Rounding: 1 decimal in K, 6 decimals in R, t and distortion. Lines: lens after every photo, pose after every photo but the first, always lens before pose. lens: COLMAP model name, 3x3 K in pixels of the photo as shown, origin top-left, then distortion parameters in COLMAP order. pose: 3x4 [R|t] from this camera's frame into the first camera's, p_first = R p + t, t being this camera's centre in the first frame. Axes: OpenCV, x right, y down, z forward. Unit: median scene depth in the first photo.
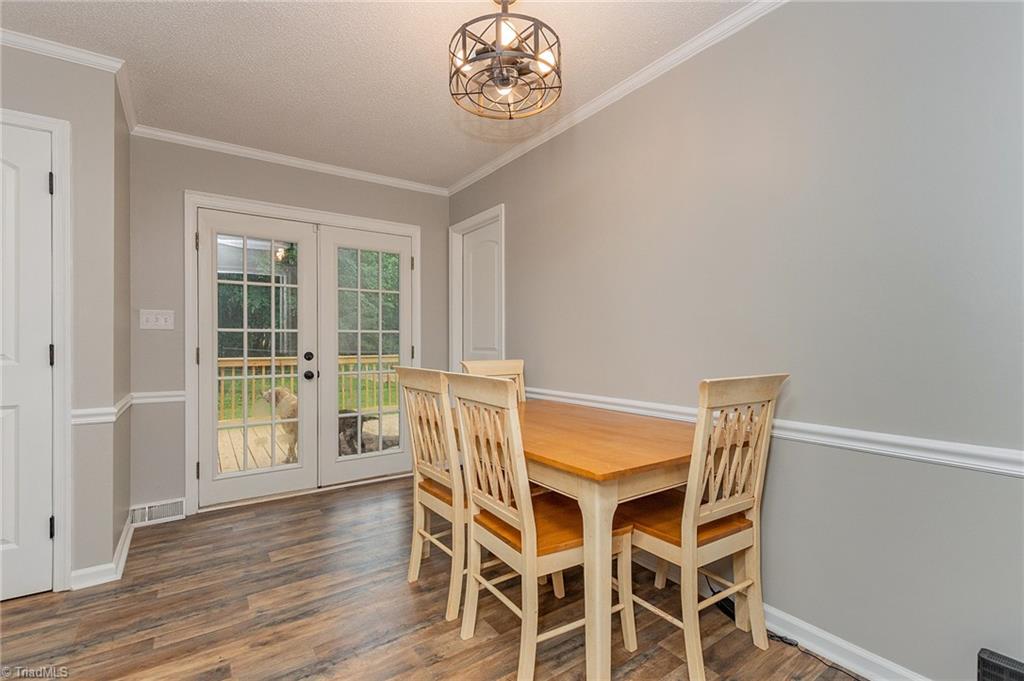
lens RADIAL K [[468.8, 0, 512.0], [0, 468.8, 340.5], [0, 0, 1]] dist [0.013430, -0.007358]
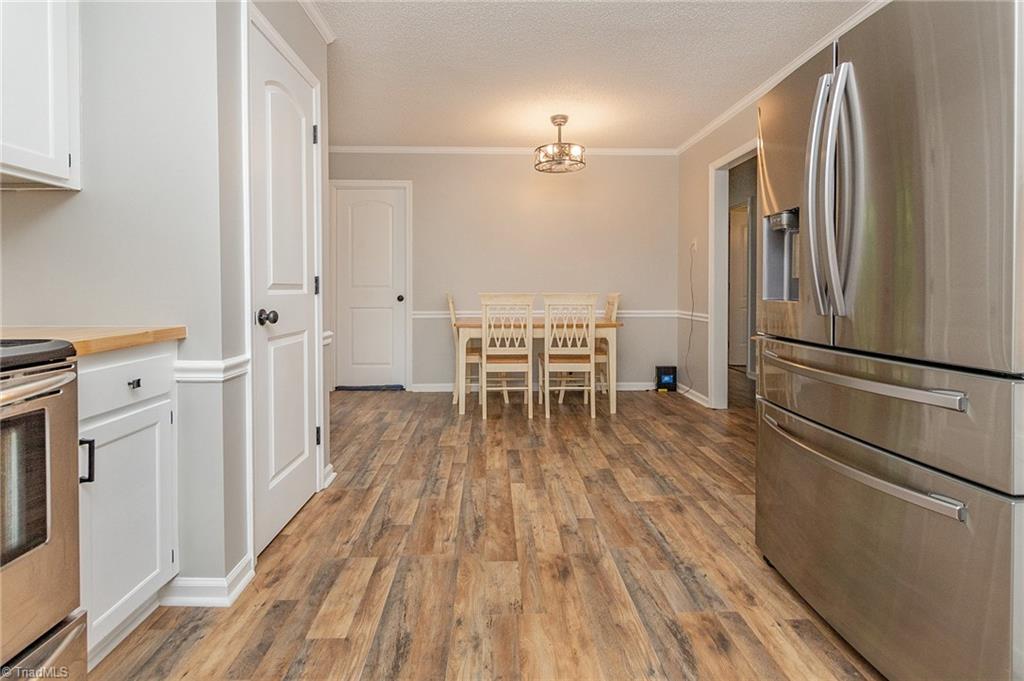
lens RADIAL K [[468.8, 0, 512.0], [0, 468.8, 340.5], [0, 0, 1]] dist [0.013430, -0.007358]
pose [[0.542228, -0.092281, 0.835149, -1.366870], [-0.003381, 0.993703, 0.111996, 0.023620], [-0.840225, -0.063551, 0.538501, -0.005535]]
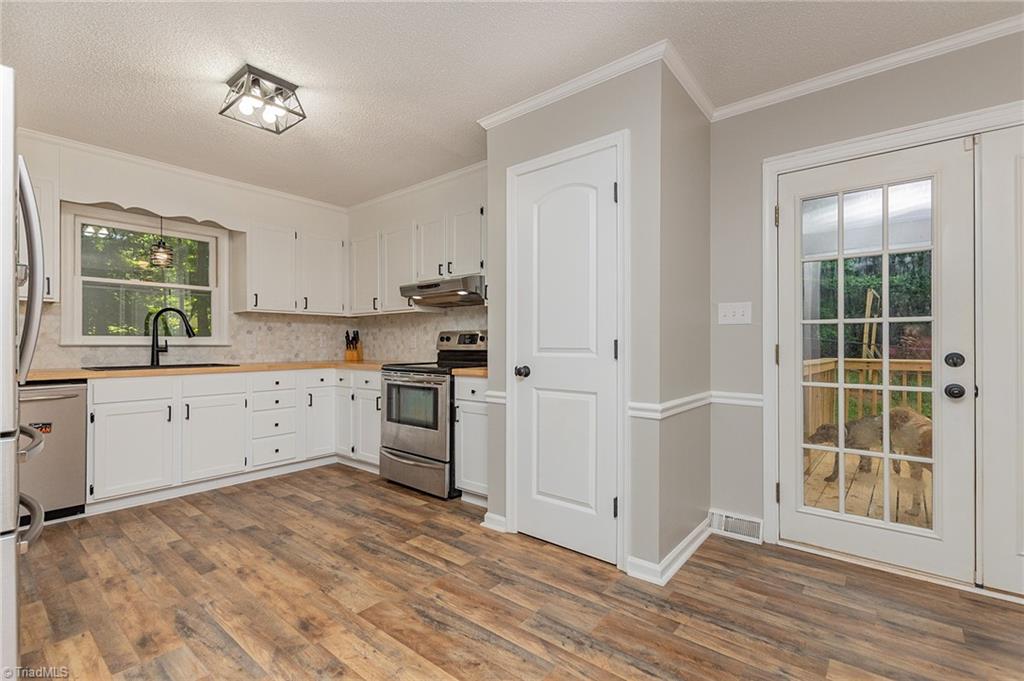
lens RADIAL K [[451.3, 0, 499.3], [0, 451.3, 343.4], [0, 0, 1]] dist [0.013367, -0.006320]
pose [[0.259266, -0.000098, -0.965806, -0.029445], [0.004934, 0.999987, 0.001223, 0.012103], [0.965793, -0.005082, 0.259263, 0.390599]]
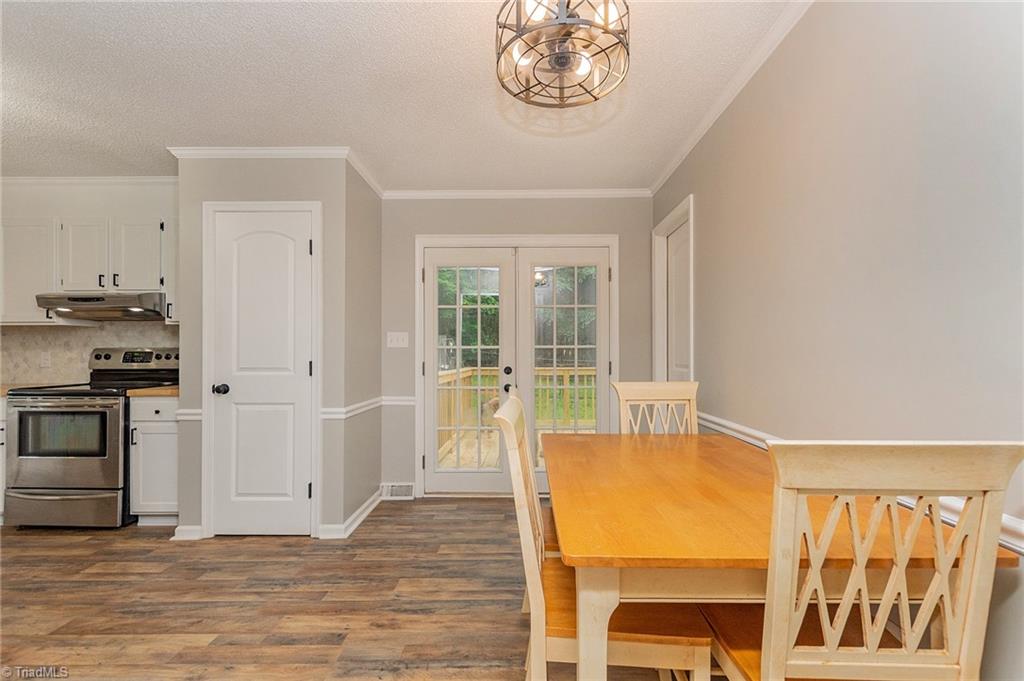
lens RADIAL K [[465.0, 0, 512.5], [0, 465.0, 347.9], [0, 0, 1]] dist [-0.000269, -0.001619]
pose [[0.814111, -0.005775, -0.580680, 0.272574], [0.003741, 0.999982, -0.004700, -0.018399], [0.580697, 0.001654, 0.814118, 0.181432]]
